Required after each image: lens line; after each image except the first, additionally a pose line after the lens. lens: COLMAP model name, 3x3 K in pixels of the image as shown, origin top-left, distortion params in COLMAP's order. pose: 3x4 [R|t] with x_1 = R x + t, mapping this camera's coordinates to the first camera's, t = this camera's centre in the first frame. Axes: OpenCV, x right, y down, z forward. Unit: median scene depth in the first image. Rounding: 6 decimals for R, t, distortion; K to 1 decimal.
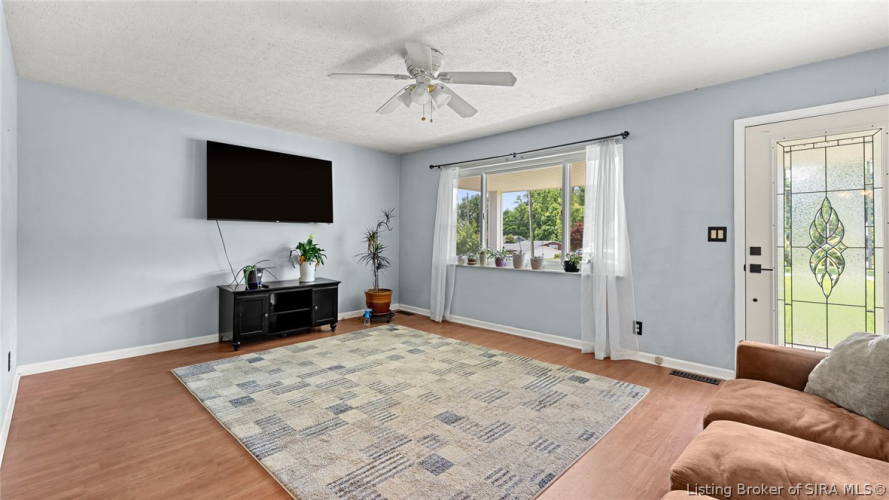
lens RADIAL K [[383.1, 0, 443.8], [0, 383.1, 235.8], [0, 0, 1]] dist [0.000719, 0.000021]
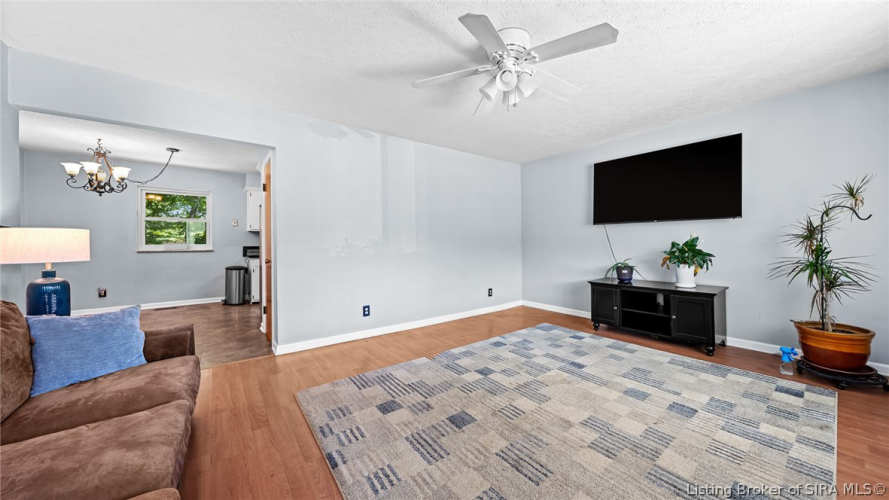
lens RADIAL K [[301.7, 0, 442.9], [0, 301.7, 241.4], [0, 0, 1]] dist [-0.001796, -0.000104]
pose [[-0.162973, -0.000509, -0.986630, 0.630508], [0.014750, 0.999887, -0.002952, 0.014023], [0.986520, -0.015033, -0.162947, 0.869846]]
